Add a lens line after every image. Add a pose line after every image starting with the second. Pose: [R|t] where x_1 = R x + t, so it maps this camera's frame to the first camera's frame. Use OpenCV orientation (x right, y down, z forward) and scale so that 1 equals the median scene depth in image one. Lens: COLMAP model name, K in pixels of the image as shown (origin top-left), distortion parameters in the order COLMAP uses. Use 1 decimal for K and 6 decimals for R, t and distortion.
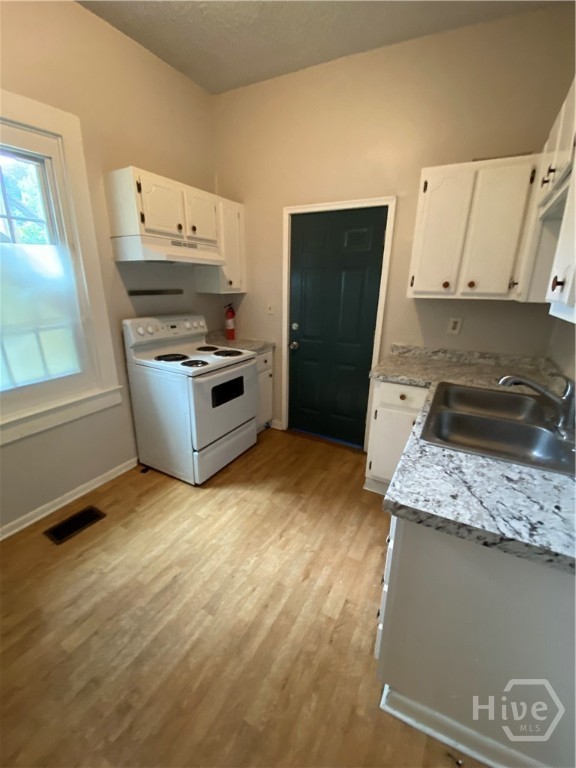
lens RADIAL K [[312.5, 0, 287.9], [0, 312.5, 381.2], [0, 0, 1]] dist [-0.002133, -0.000363]
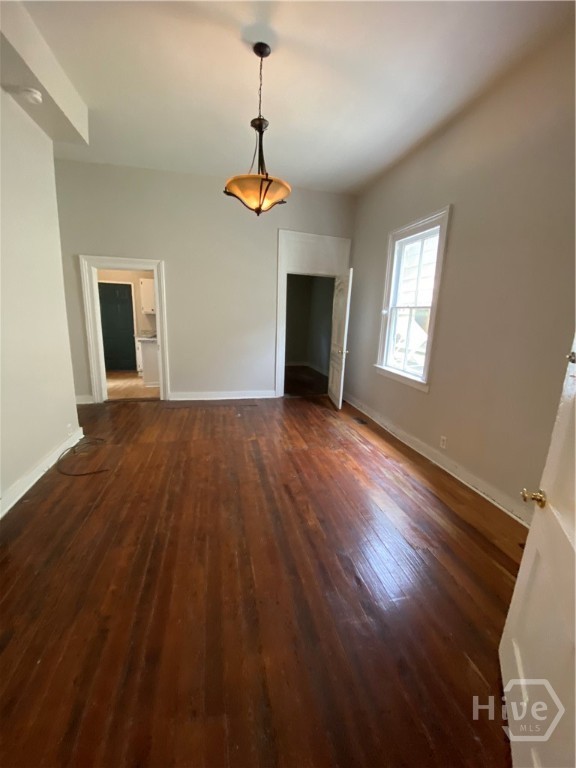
lens RADIAL K [[312.5, 0, 286.4], [0, 312.5, 382.7], [0, 0, 1]] dist [-0.002133, -0.000363]
pose [[0.737816, -0.132049, 0.661960, -0.806110], [0.172125, 0.985064, 0.004654, 0.728460], [-0.652688, 0.110506, 0.749525, -2.479997]]
